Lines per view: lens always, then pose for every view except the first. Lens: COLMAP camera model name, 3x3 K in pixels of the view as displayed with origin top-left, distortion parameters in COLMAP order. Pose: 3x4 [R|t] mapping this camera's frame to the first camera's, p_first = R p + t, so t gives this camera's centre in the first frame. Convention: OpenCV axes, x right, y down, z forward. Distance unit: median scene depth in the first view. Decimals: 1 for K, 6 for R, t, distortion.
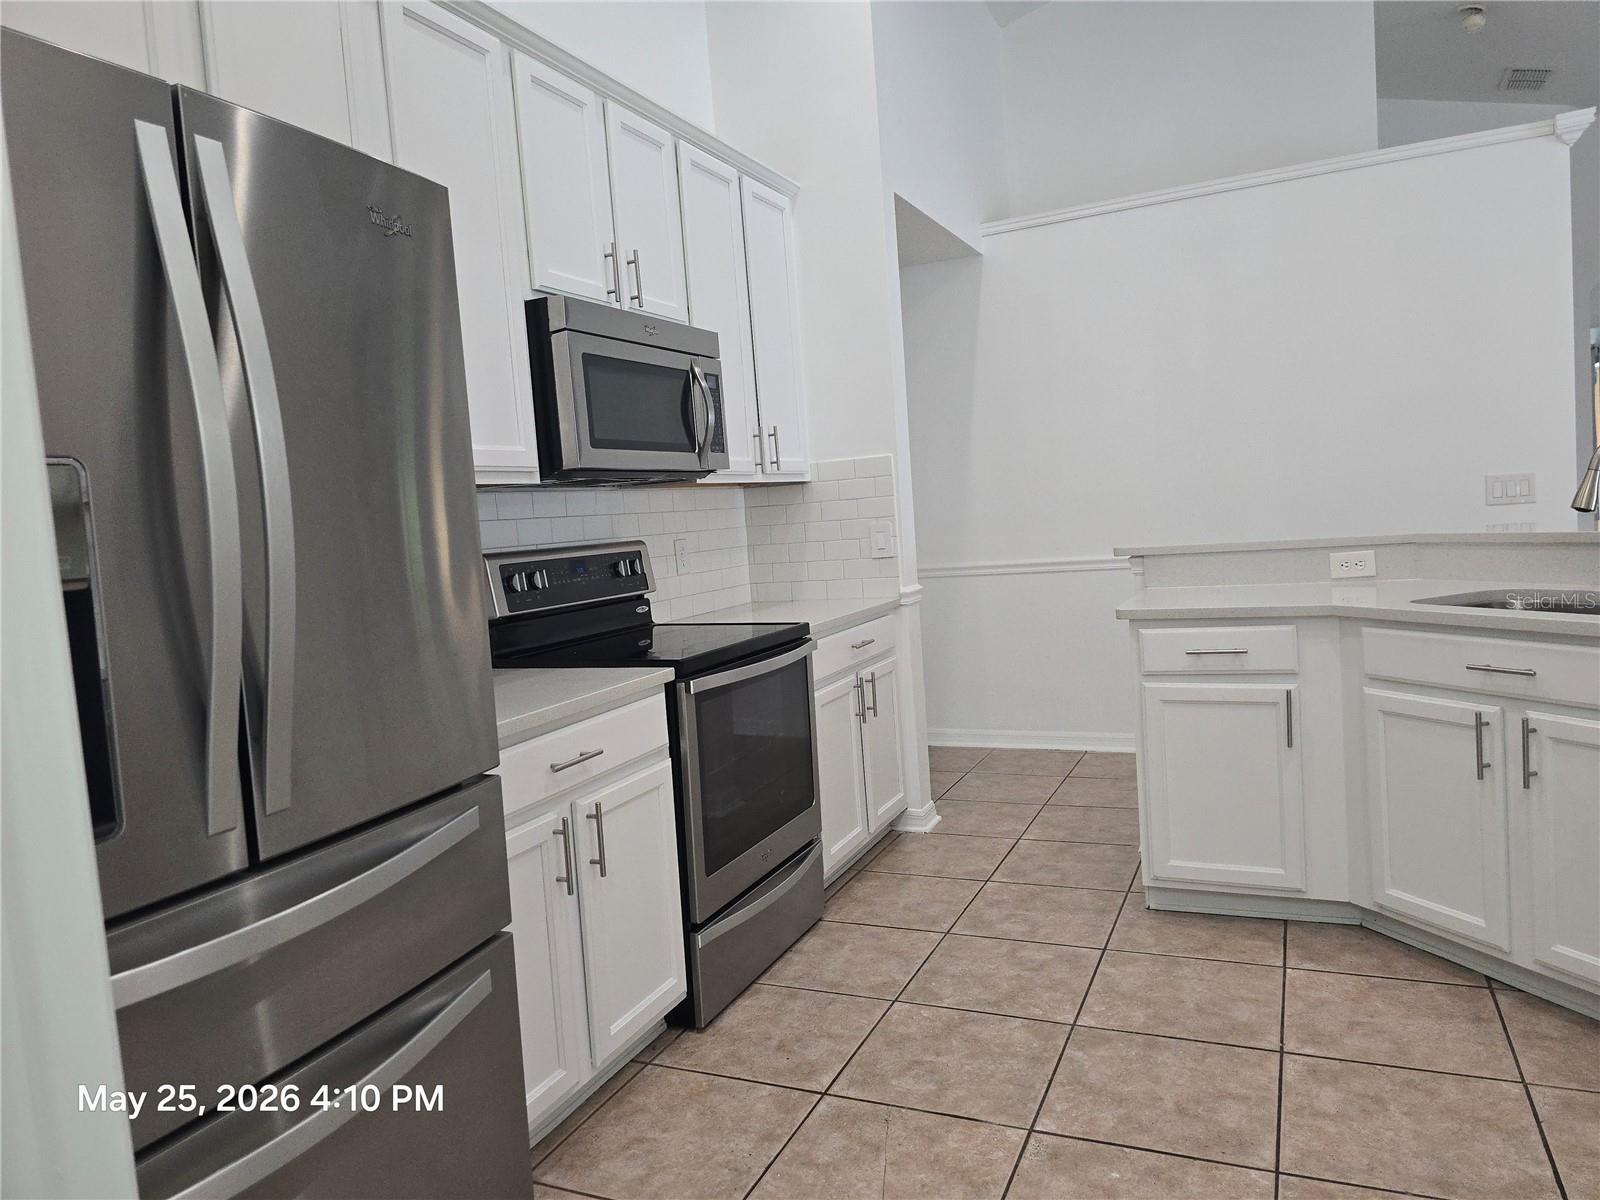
lens RADIAL K [[1077.1, 0, 806.1], [0, 1077.1, 591.4], [0, 0, 1]] dist [0.055808, -0.055662]
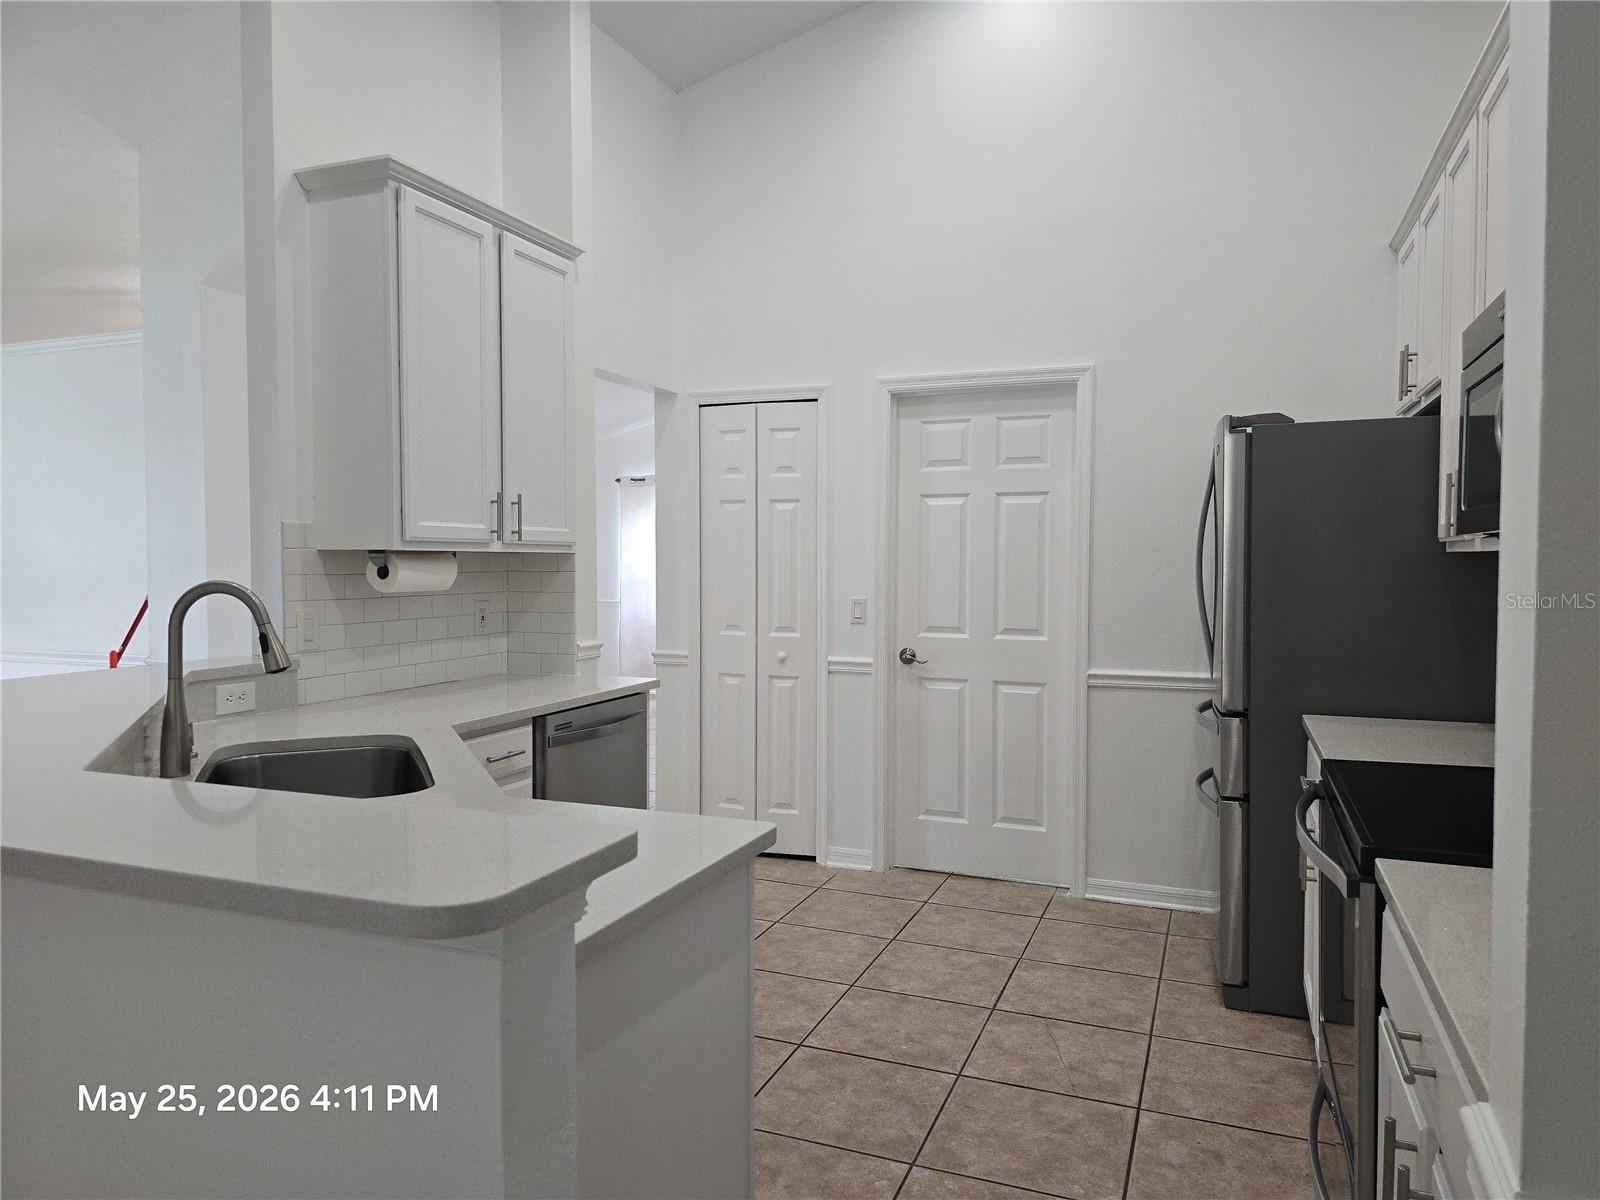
lens RADIAL K [[1077.1, 0, 799.8], [0, 1077.1, 597.2], [0, 0, 1]] dist [0.055808, -0.055662]
pose [[-0.996432, 0.070223, -0.046822, 0.303468], [0.064520, 0.991404, 0.113824, -0.174334], [0.054412, 0.110397, -0.992397, 1.613624]]
